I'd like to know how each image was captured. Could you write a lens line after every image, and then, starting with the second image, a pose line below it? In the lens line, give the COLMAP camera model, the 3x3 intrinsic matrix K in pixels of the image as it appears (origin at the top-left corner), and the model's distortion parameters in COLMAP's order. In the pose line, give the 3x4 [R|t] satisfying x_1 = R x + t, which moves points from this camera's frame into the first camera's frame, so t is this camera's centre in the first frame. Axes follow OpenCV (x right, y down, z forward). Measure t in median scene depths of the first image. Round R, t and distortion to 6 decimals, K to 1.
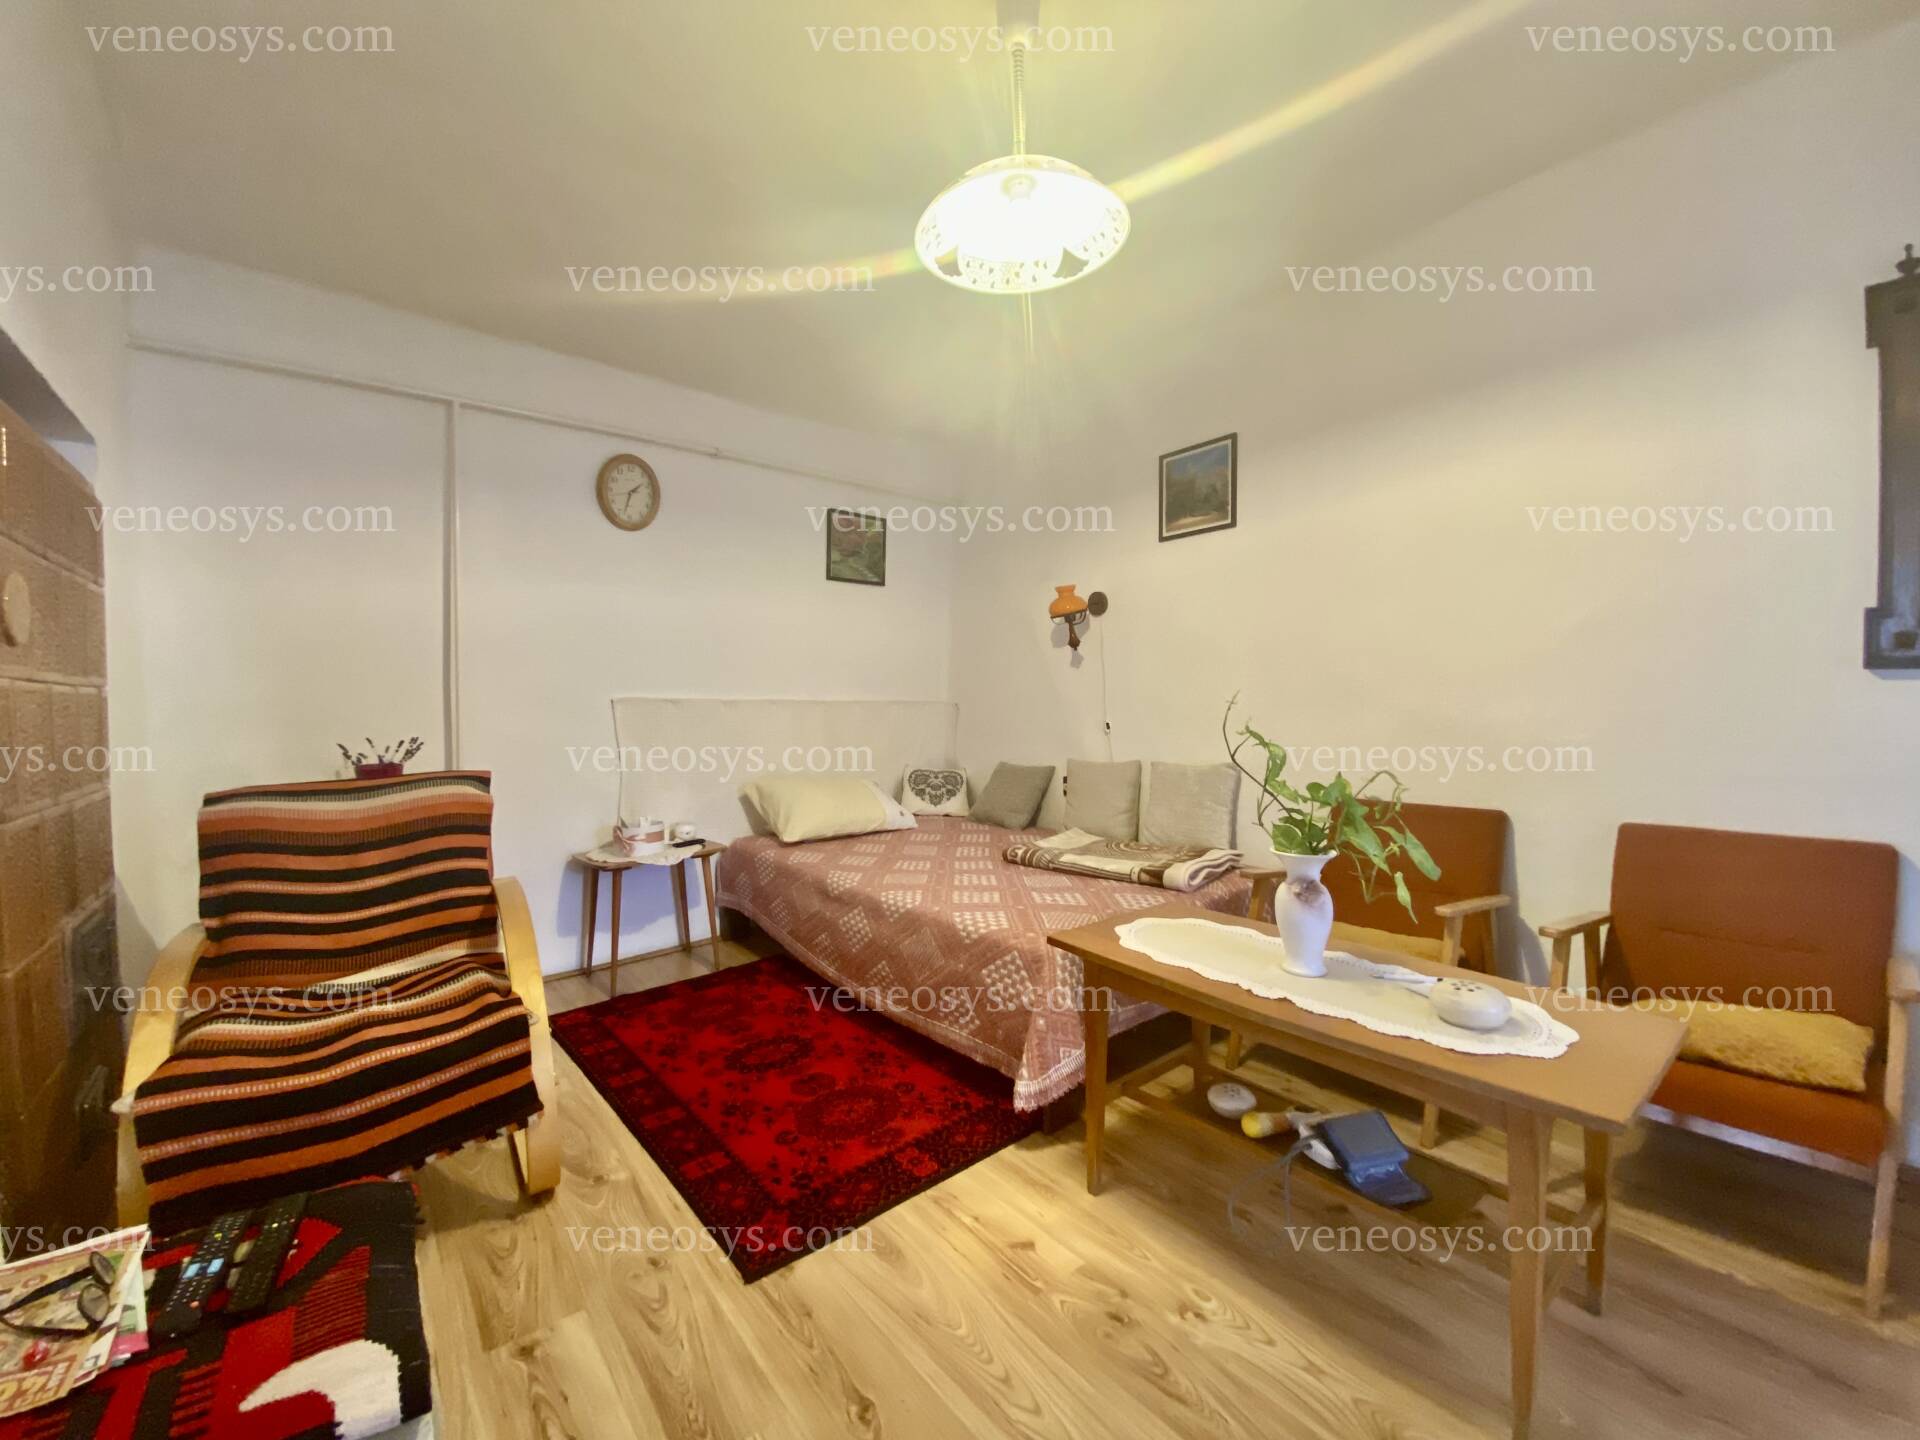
lens RADIAL K [[773.9, 0, 953.4], [0, 773.9, 723.7], [0, 0, 1]] dist [0.025111, -0.024014]
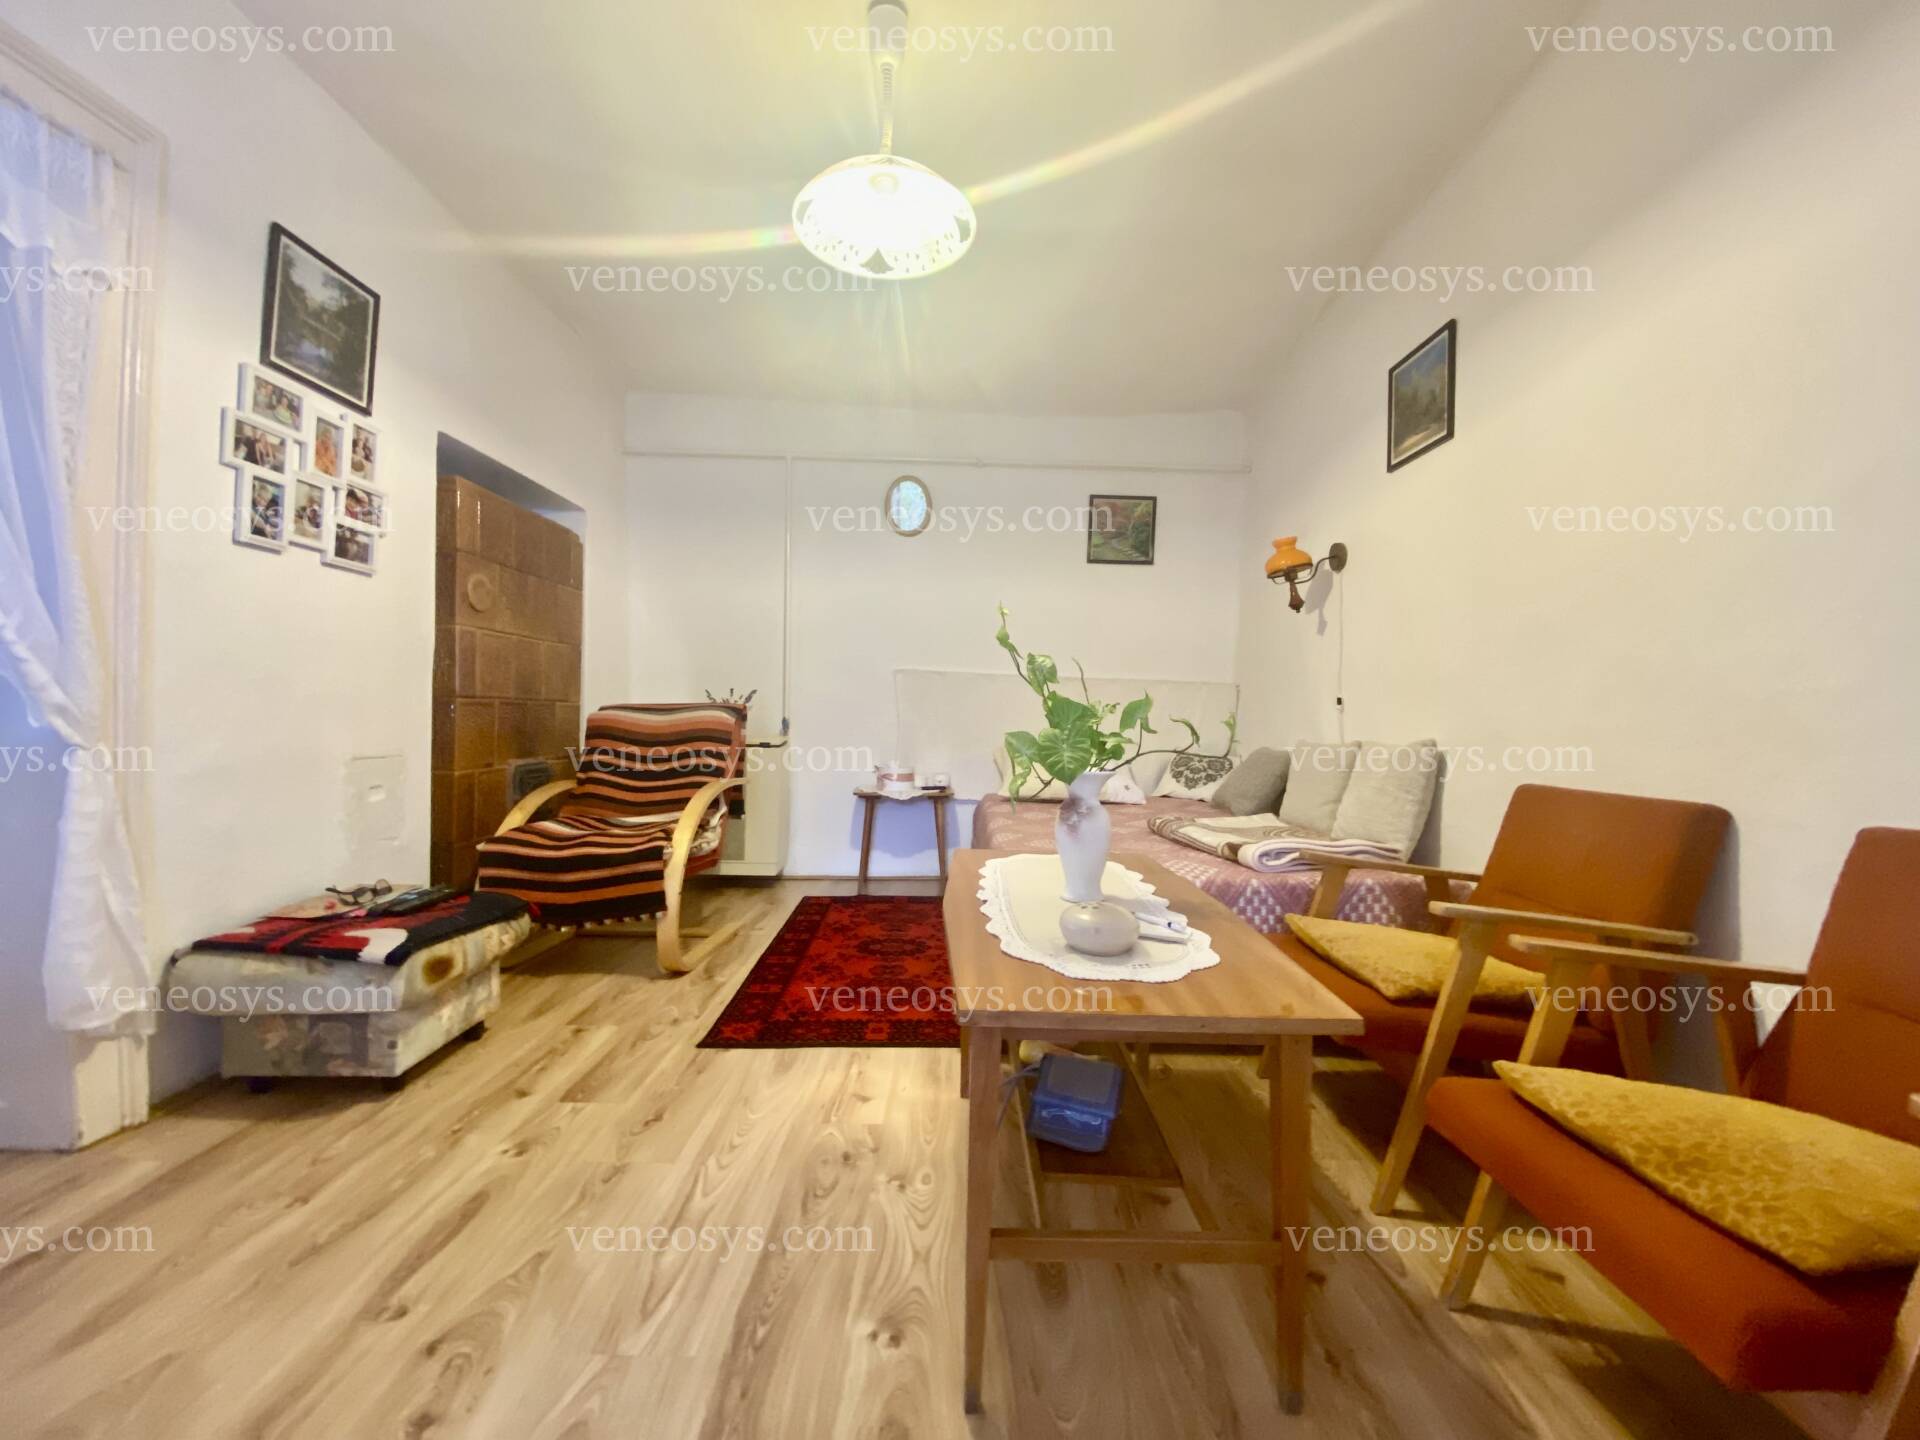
lens RADIAL K [[773.9, 0, 953.4], [0, 773.9, 723.7], [0, 0, 1]] dist [0.025111, -0.024014]
pose [[0.778665, 0.038903, -0.626232, 0.477302], [-0.053766, 0.998542, -0.004822, 0.063210], [0.625132, 0.037424, 0.779622, 0.092520]]
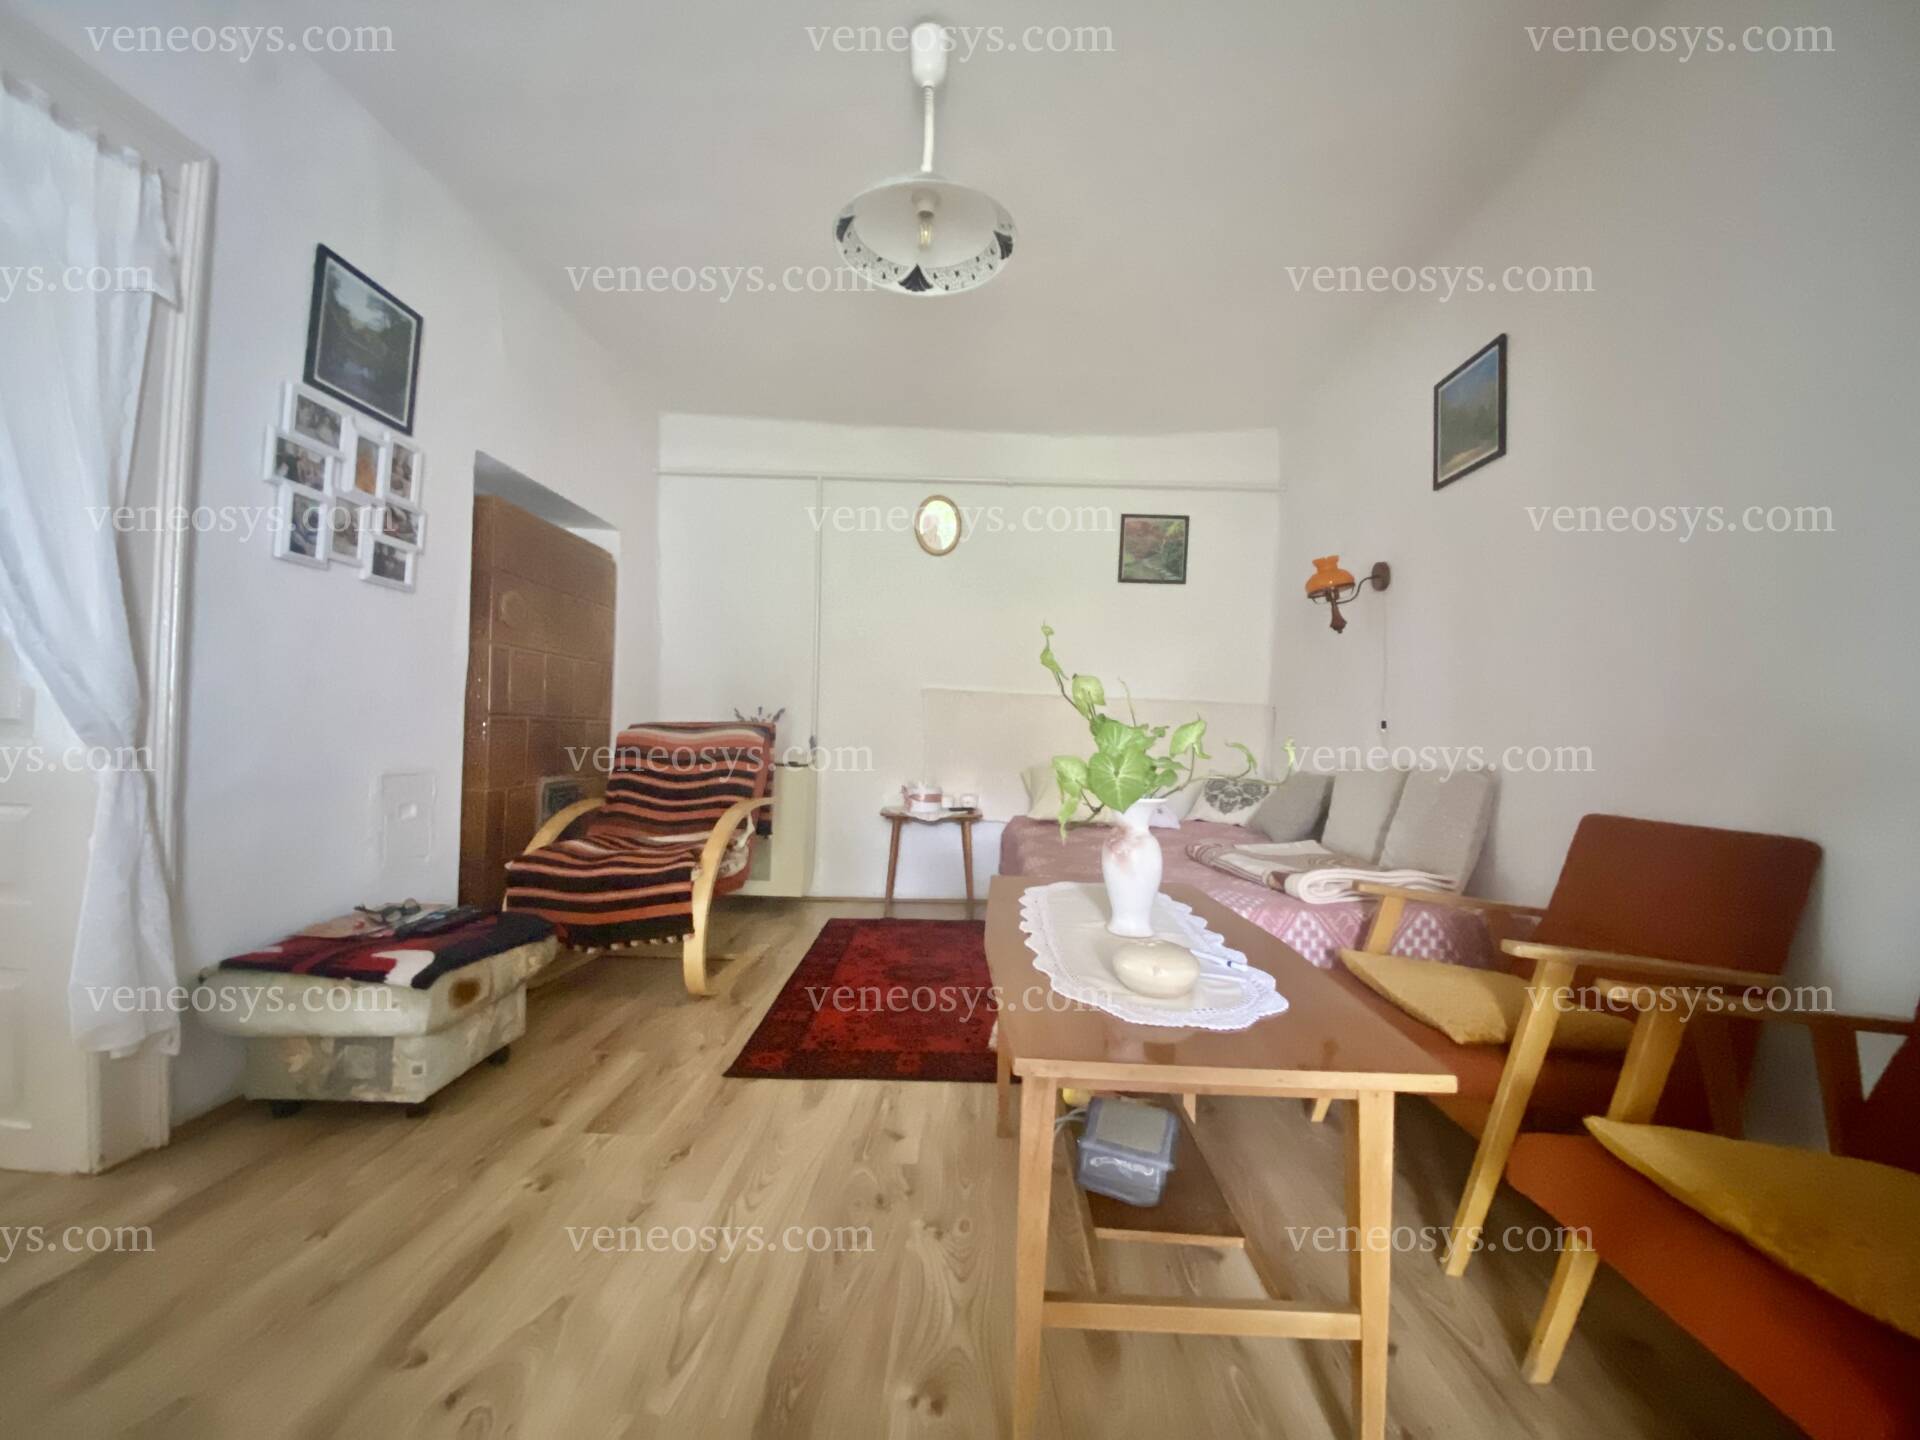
lens RADIAL K [[773.9, 0, 953.4], [0, 773.9, 723.7], [0, 0, 1]] dist [0.025111, -0.024014]
pose [[0.760639, 0.028488, -0.648550, 0.457082], [-0.061431, 0.997712, -0.028223, 0.061743], [0.646262, 0.061309, 0.760649, 0.097668]]
